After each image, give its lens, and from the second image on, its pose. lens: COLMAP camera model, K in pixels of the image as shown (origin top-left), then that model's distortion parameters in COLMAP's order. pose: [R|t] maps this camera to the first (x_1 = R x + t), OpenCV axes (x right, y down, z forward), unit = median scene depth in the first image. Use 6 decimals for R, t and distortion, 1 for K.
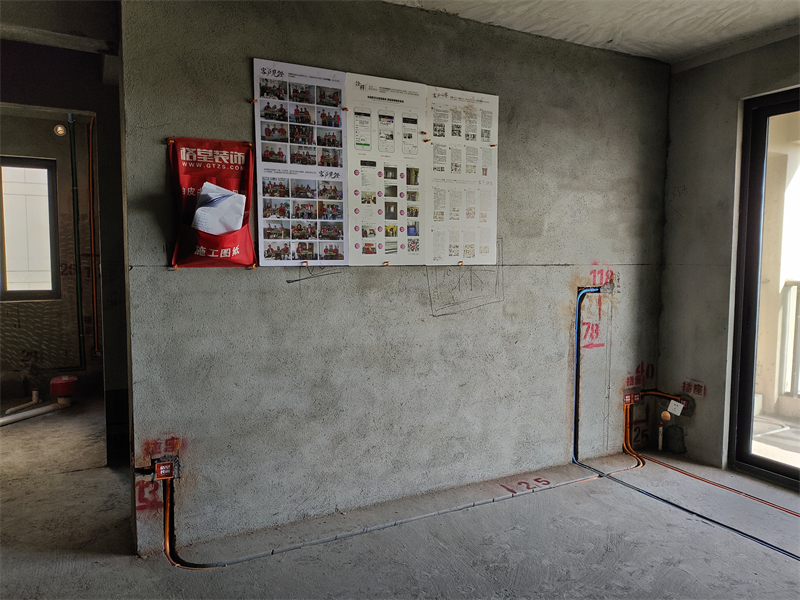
lens RADIAL K [[582.2, 0, 400.1], [0, 582.2, 296.5], [0, 0, 1]] dist [0.045346, -0.053423]
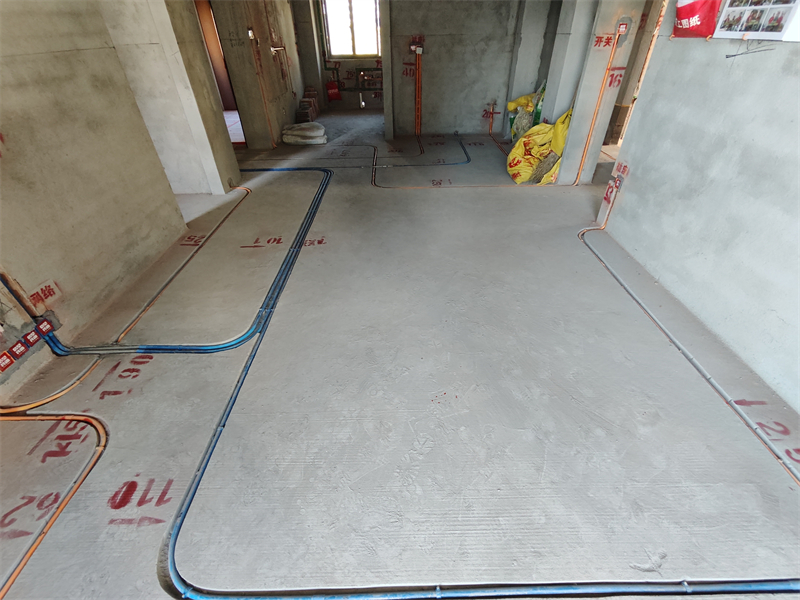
lens RADIAL K [[364.9, 0, 400.4], [0, 364.9, 309.3], [0, 0, 1]] dist [0.012047, -0.006721]
pose [[-0.454229, 0.542495, -0.706665, 0.698176], [-0.046770, 0.777602, 0.627015, -0.051435], [0.889656, 0.317860, -0.327837, 0.737926]]
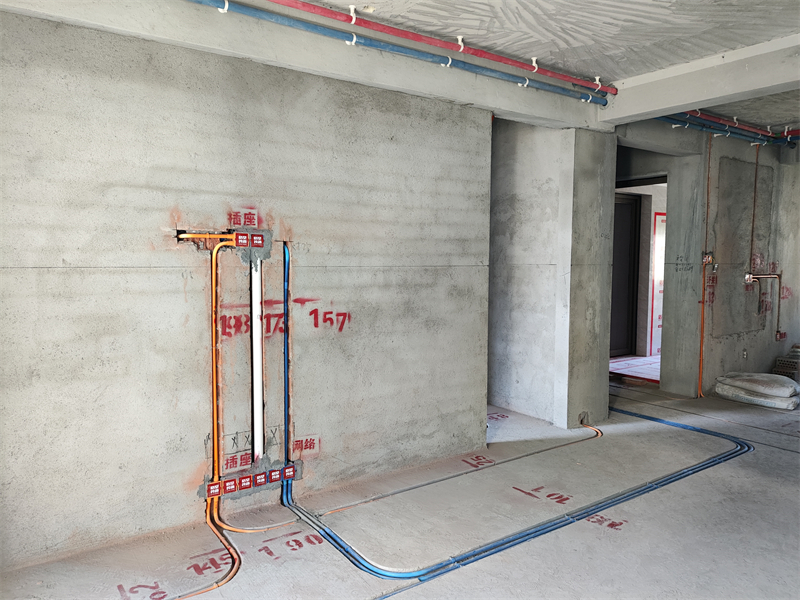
lens RADIAL K [[582.2, 0, 394.9], [0, 582.2, 300.8], [0, 0, 1]] dist [0.045346, -0.053423]
pose [[-0.991315, 0.001206, -0.131507, 0.508748], [-0.017824, 0.989499, 0.143437, -0.070993], [0.130299, 0.144535, -0.980883, 1.009836]]
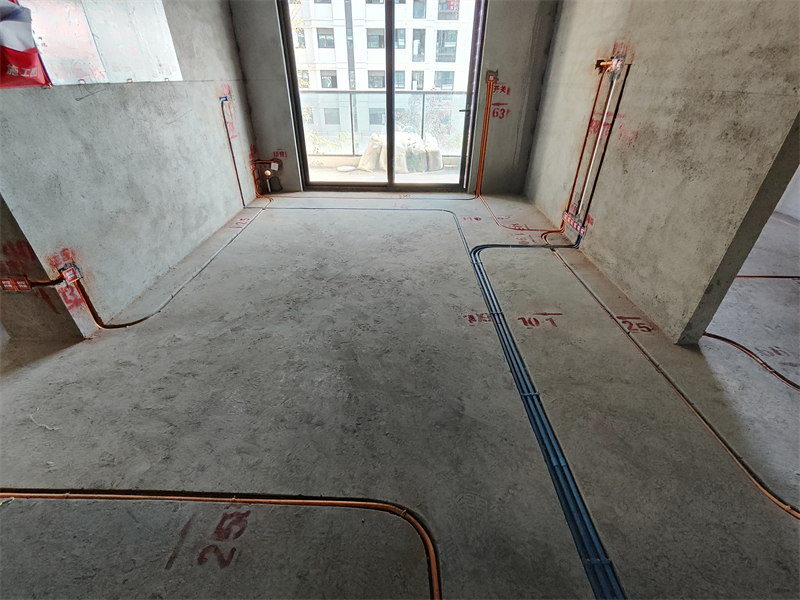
lens RADIAL K [[364.9, 0, 402.4], [0, 364.9, 311.4], [0, 0, 1]] dist [0.012047, -0.006721]
pose [[0.463867, -0.479036, 0.745219, -0.569355], [0.055011, 0.855148, 0.515457, -0.005190], [-0.884195, -0.198109, 0.423027, 0.014521]]
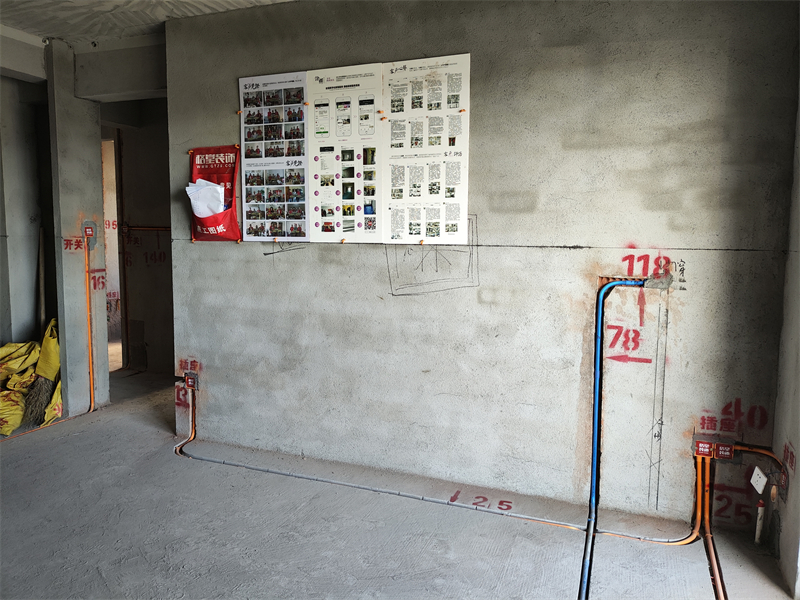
lens RADIAL K [[582.2, 0, 395.9], [0, 582.2, 280.5], [0, 0, 1]] dist [0.045346, -0.053423]
pose [[0.657729, 0.066883, -0.750279, 0.805115], [-0.058256, 0.997584, 0.037859, -0.028864], [0.750998, 0.018807, 0.660036, 0.350508]]
